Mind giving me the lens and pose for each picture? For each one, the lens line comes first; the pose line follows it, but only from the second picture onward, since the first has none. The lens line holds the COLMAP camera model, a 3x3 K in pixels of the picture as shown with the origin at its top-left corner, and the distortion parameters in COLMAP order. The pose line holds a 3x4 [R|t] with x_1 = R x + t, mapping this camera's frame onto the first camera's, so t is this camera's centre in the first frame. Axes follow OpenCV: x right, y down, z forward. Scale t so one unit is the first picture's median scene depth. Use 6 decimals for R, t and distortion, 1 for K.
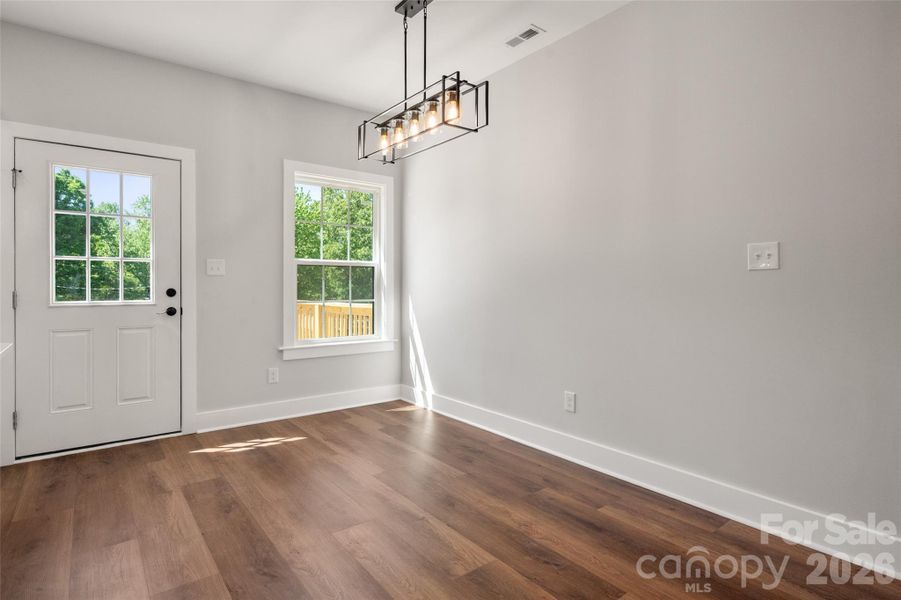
lens RADIAL K [[484.2, 0, 447.0], [0, 484.2, 283.7], [0, 0, 1]] dist [-0.000745, 0.001384]
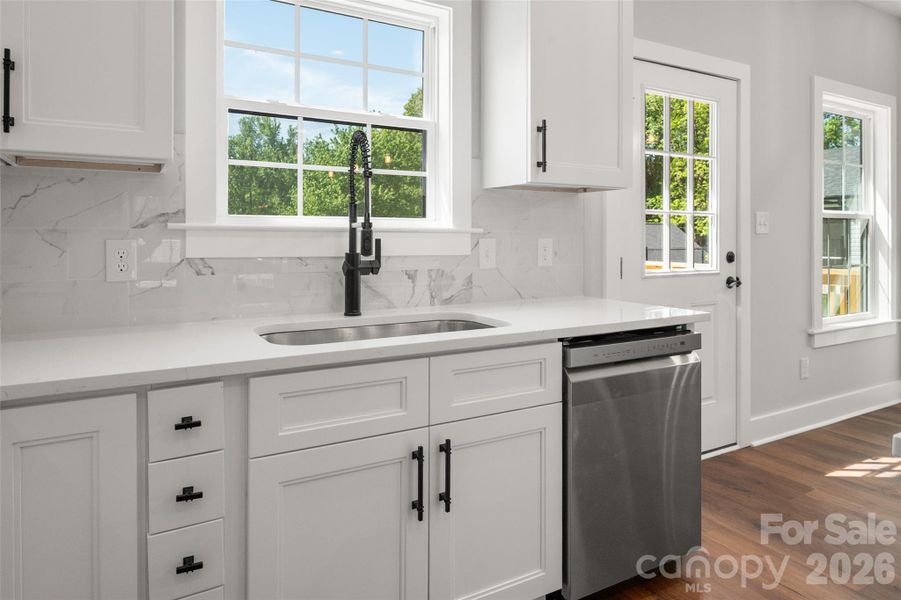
lens RADIAL K [[579.2, 0, 452.2], [0, 579.2, 234.3], [0, 0, 1]] dist [0.005992, -0.002363]
pose [[0.993487, 0.004961, -0.113834, -0.966971], [-0.004474, 0.999980, 0.004537, -0.020329], [0.113854, -0.003998, 0.993489, 0.067073]]
